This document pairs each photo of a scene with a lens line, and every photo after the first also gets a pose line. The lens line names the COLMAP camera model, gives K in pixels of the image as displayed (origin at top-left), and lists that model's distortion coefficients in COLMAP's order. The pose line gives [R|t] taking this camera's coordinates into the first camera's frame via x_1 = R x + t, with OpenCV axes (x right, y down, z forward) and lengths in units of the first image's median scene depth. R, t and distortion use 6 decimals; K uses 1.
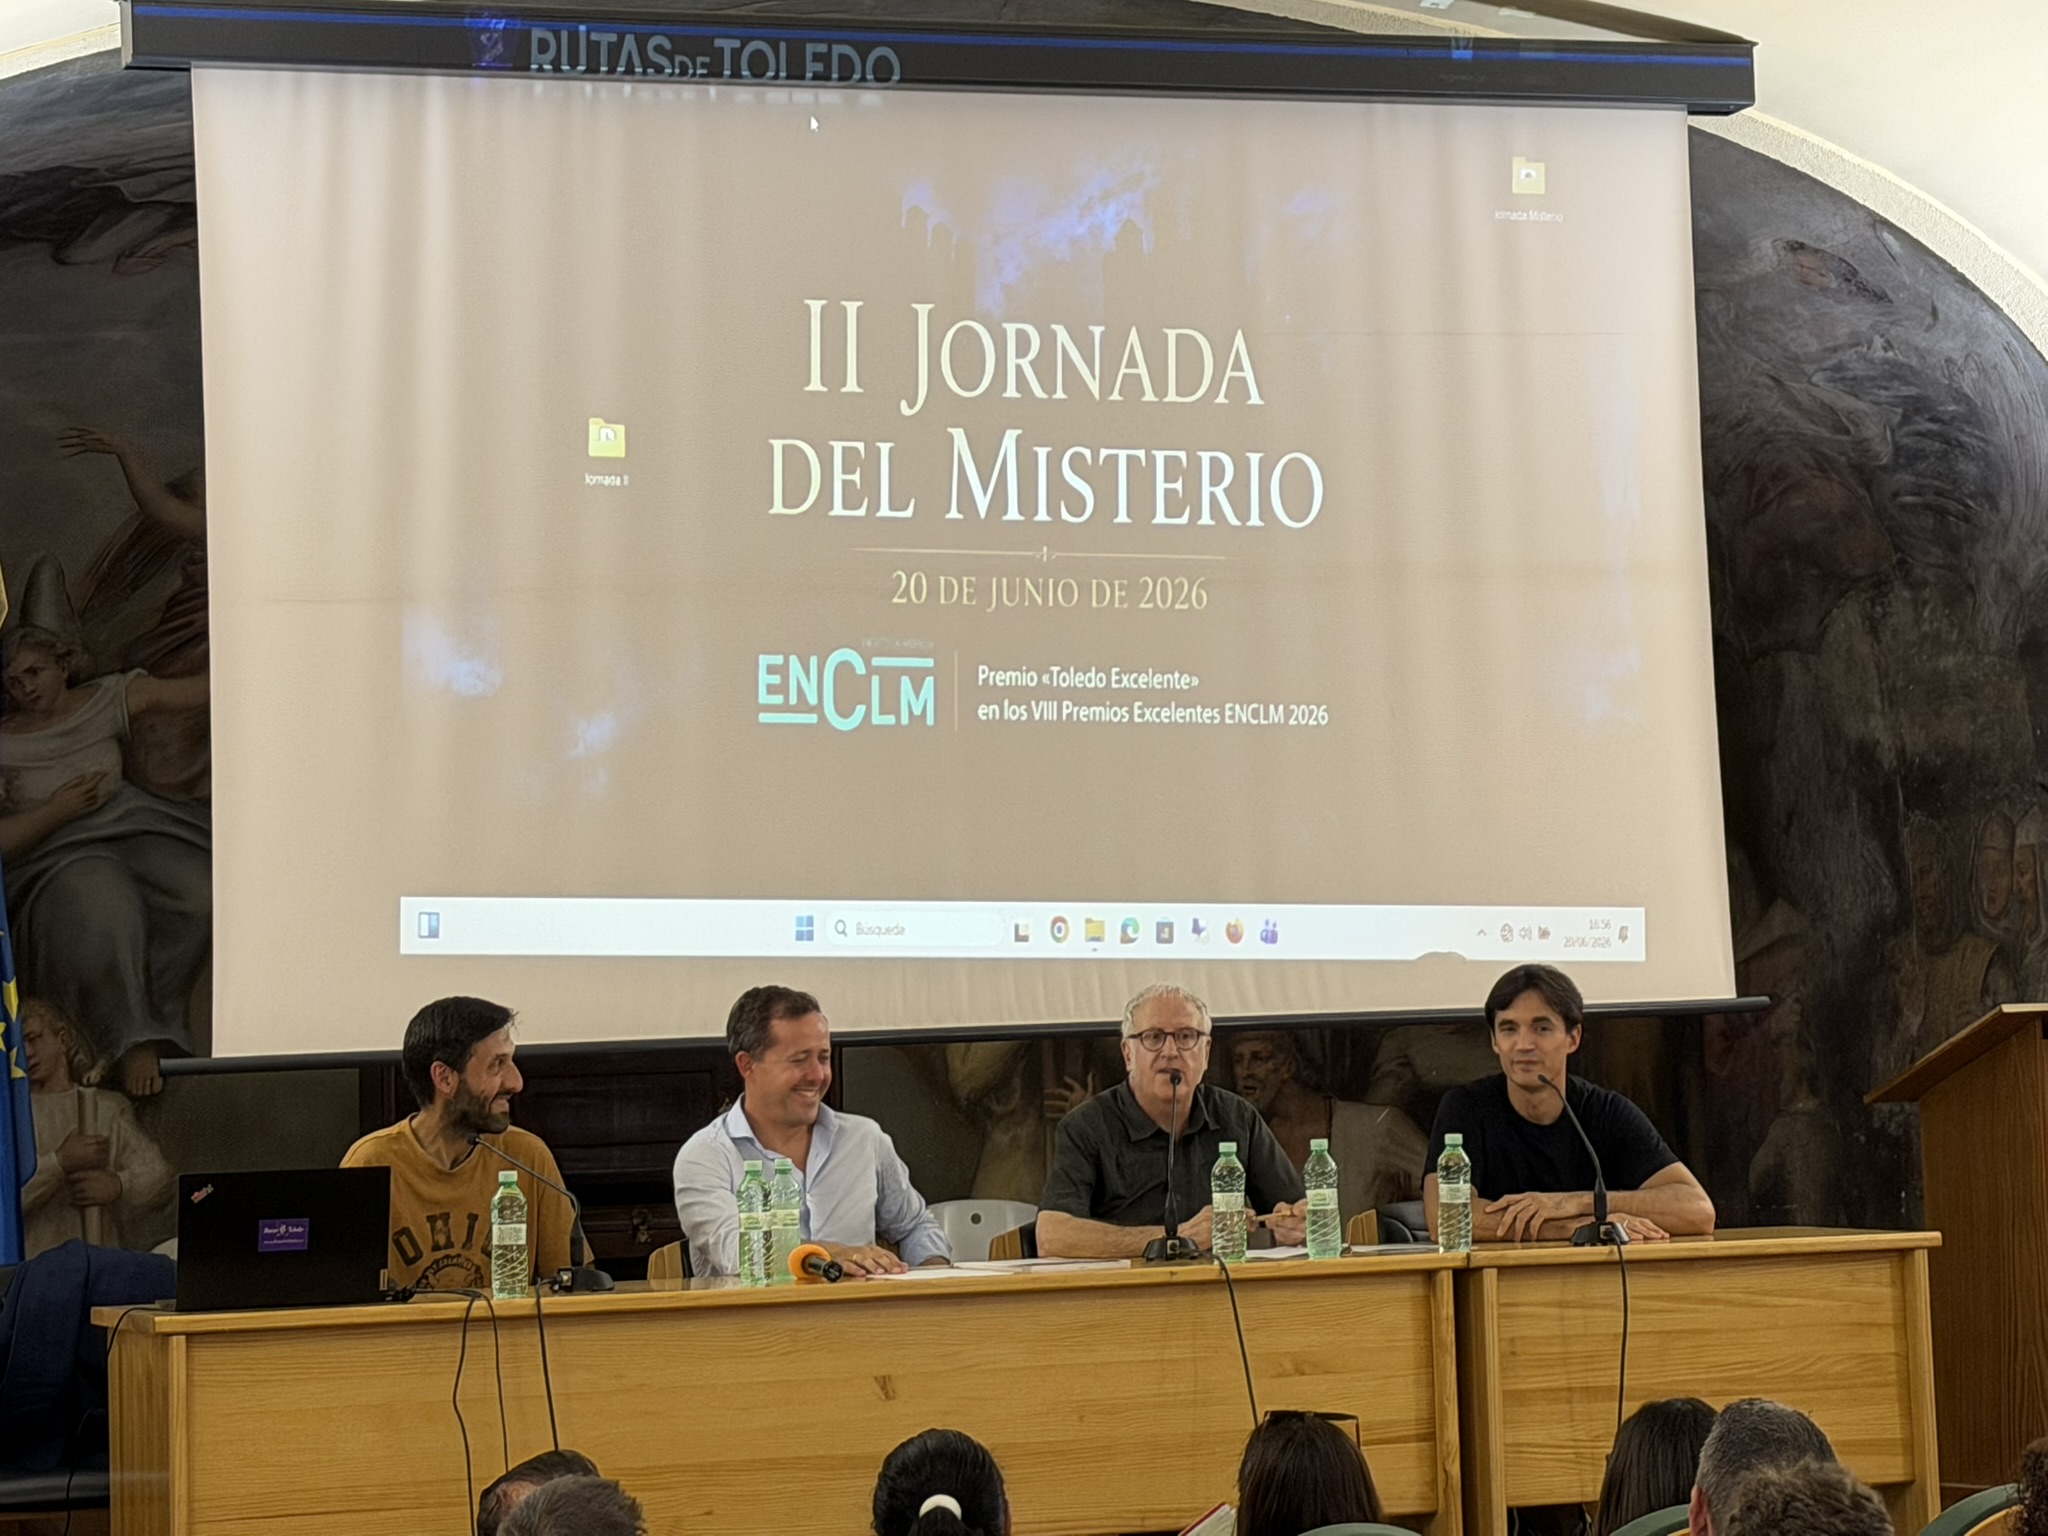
lens RADIAL K [[4953.2, 0, 1030.7], [0, 4953.2, 760.4], [0, 0, 1]] dist [0.126966, 0.260381]
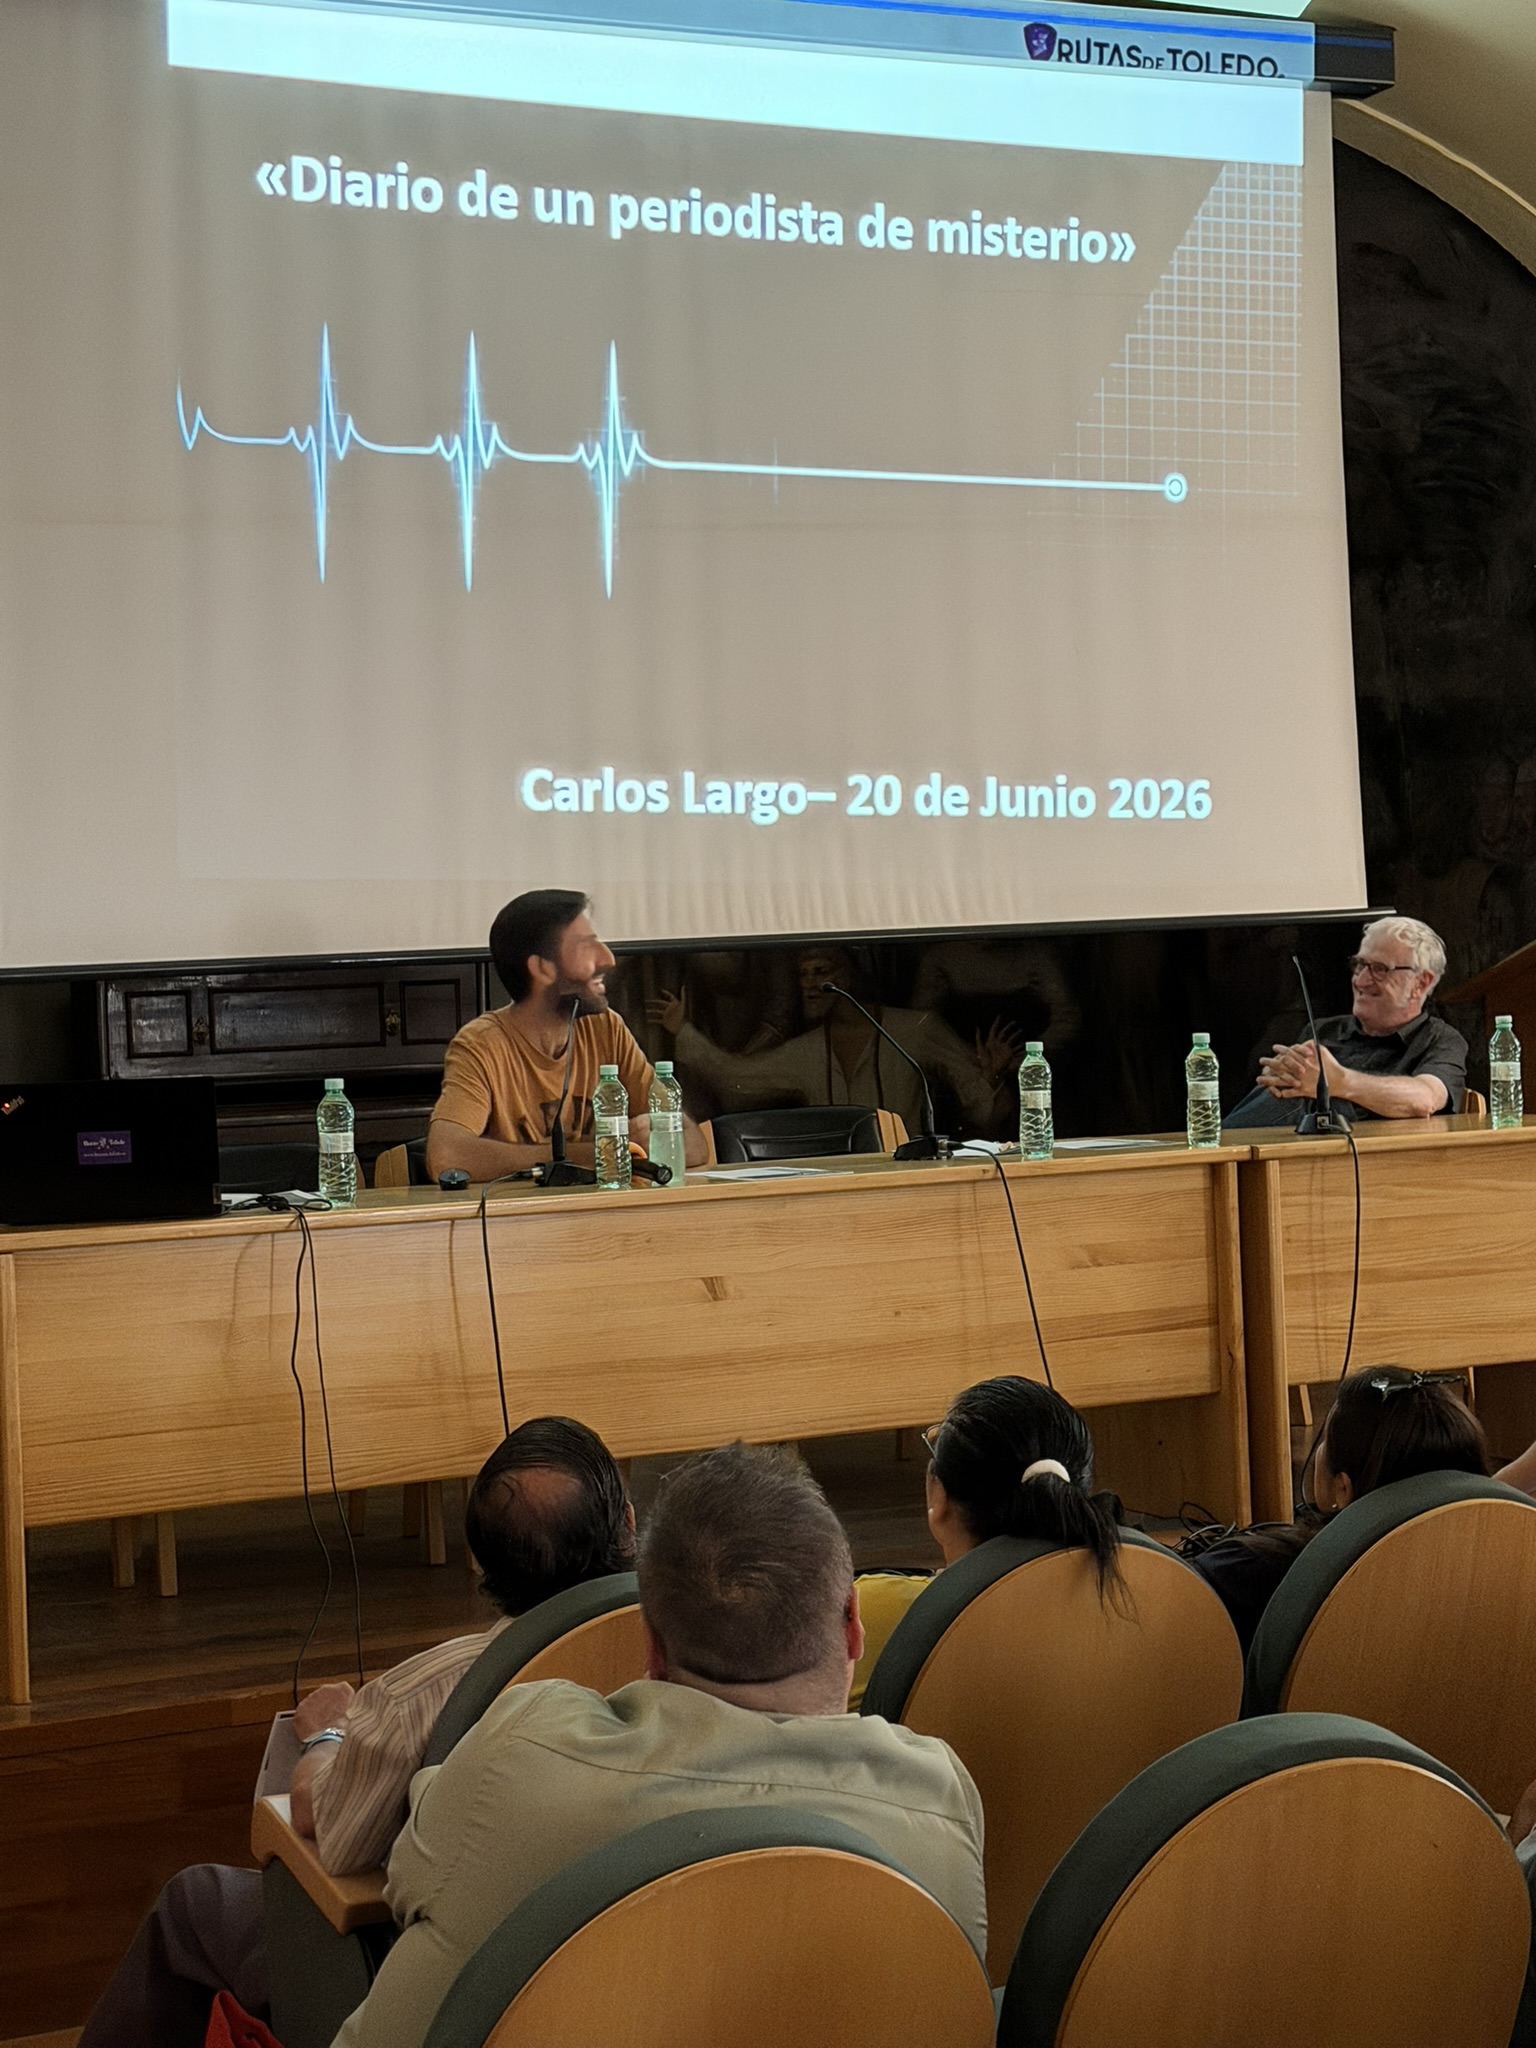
lens RADIAL K [[3334.8, 0, 768.0], [0, 3334.8, 1024.0], [0, 0, 1]] dist [0.133414, 0.050025]
pose [[0.994632, -0.009824, 0.103003, -0.072904], [0.002424, 0.997422, 0.071720, 0.020575], [-0.103442, -0.071085, 0.992092, 0.279648]]
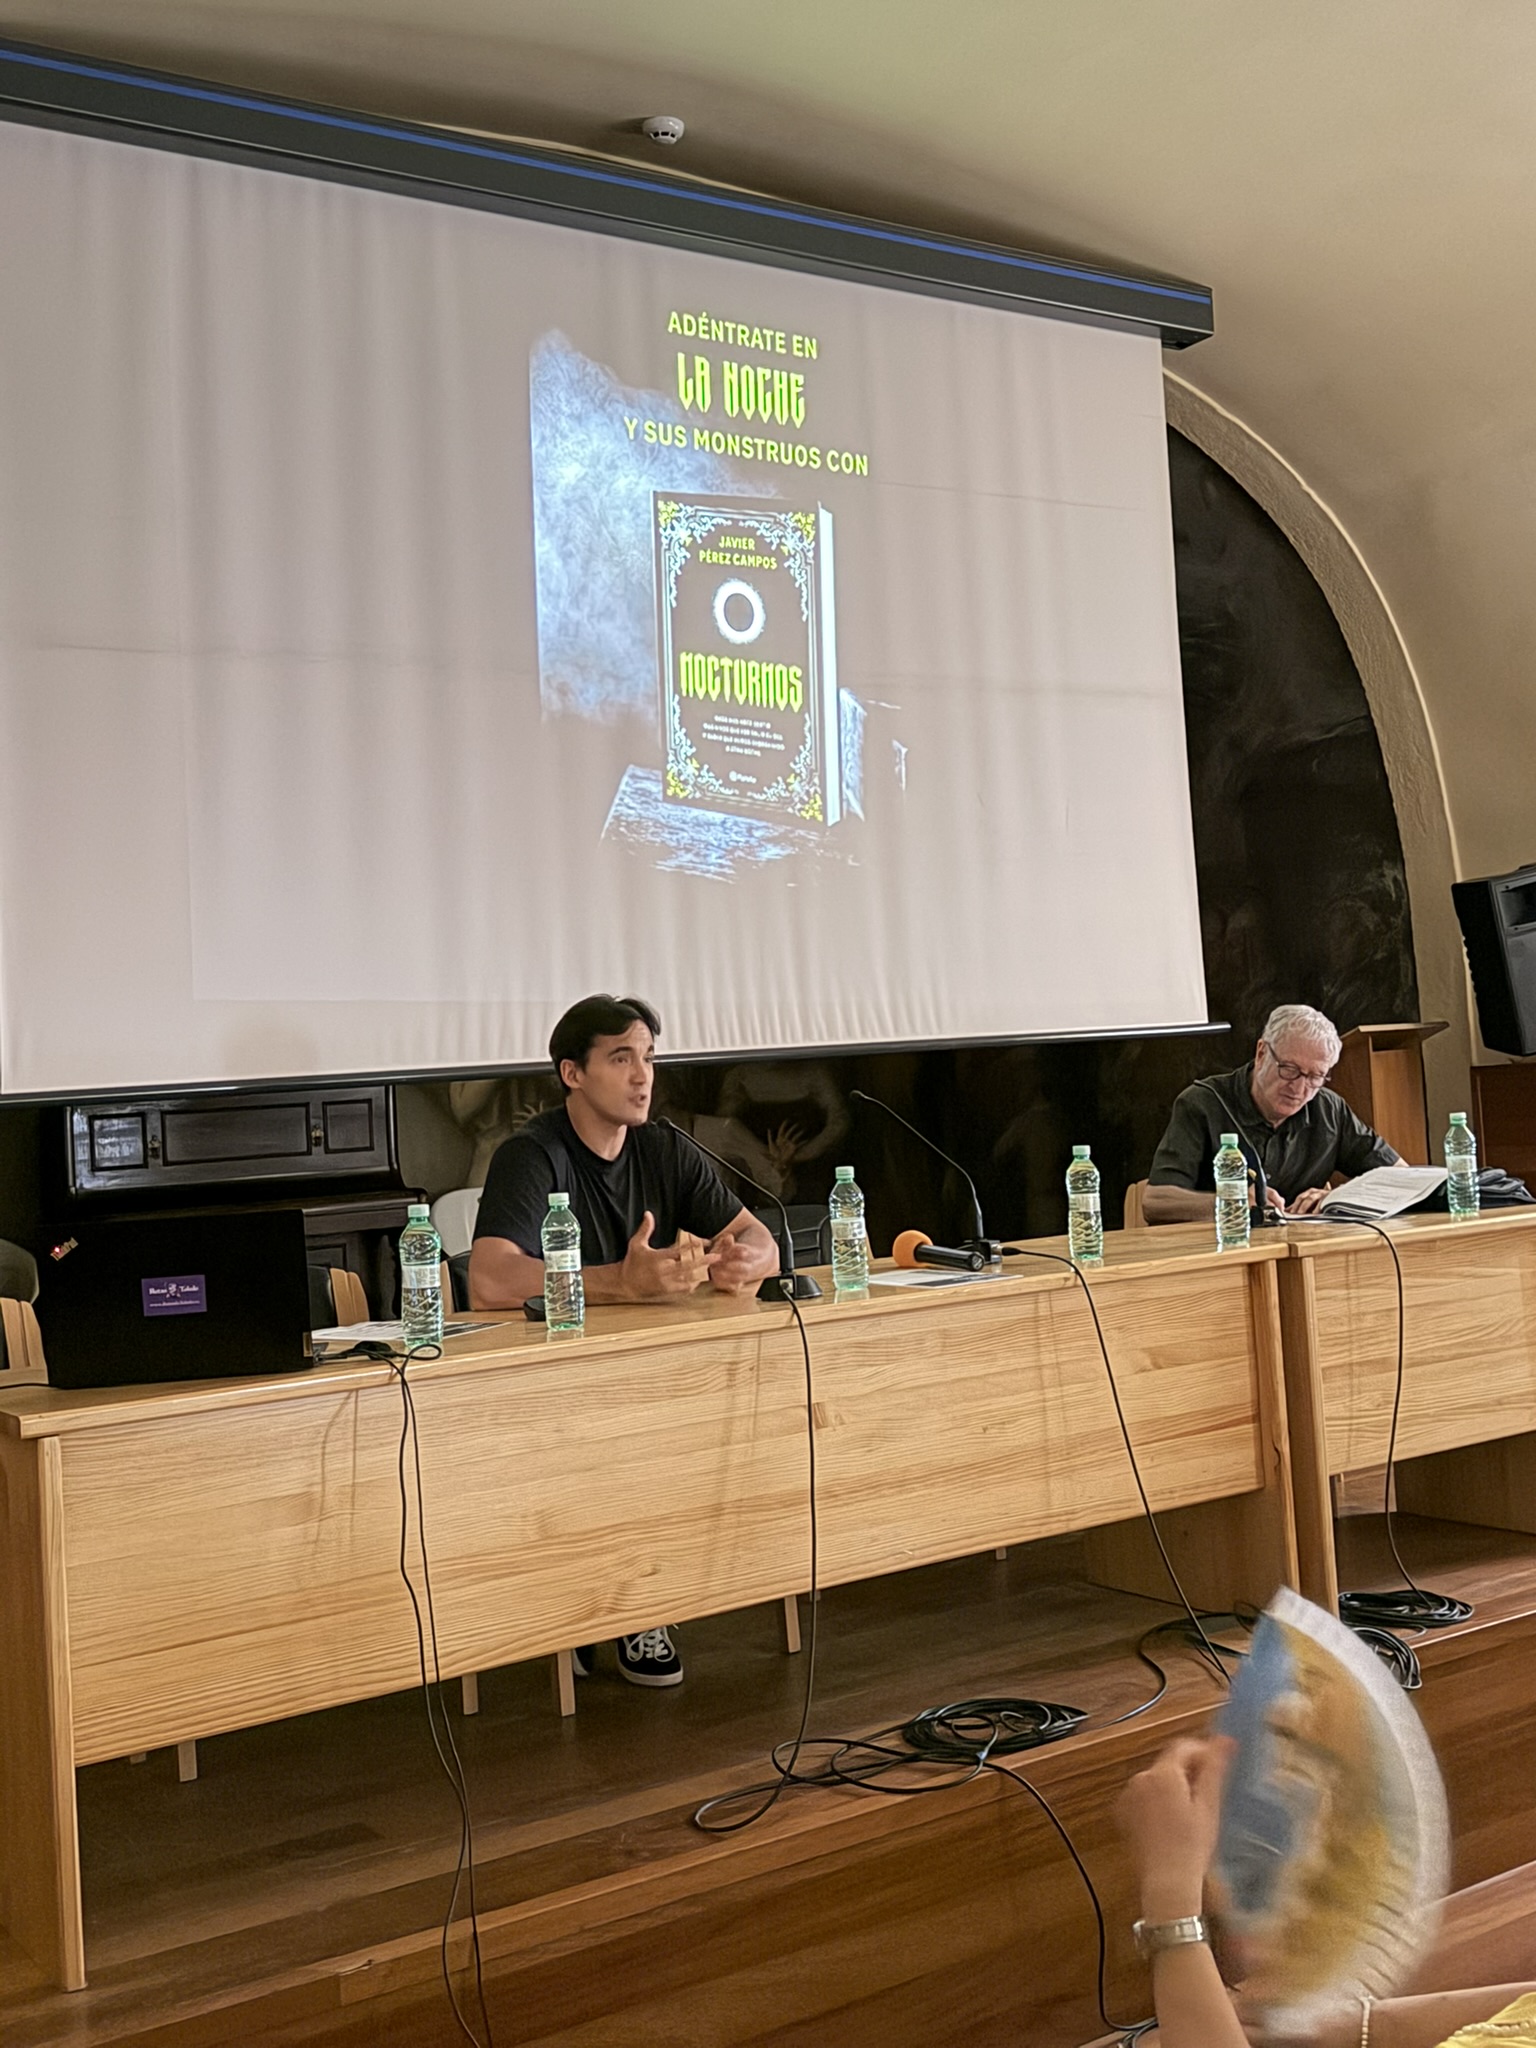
lens RADIAL K [[2088.9, 0, 768.0], [0, 2088.9, 1024.0], [0, 0, 1]] dist [0.112260, -0.009451]
pose [[0.968555, -0.017163, 0.248208, -0.113848], [0.011371, 0.999629, 0.024749, 0.034688], [-0.248541, -0.021148, 0.968390, 0.516077]]
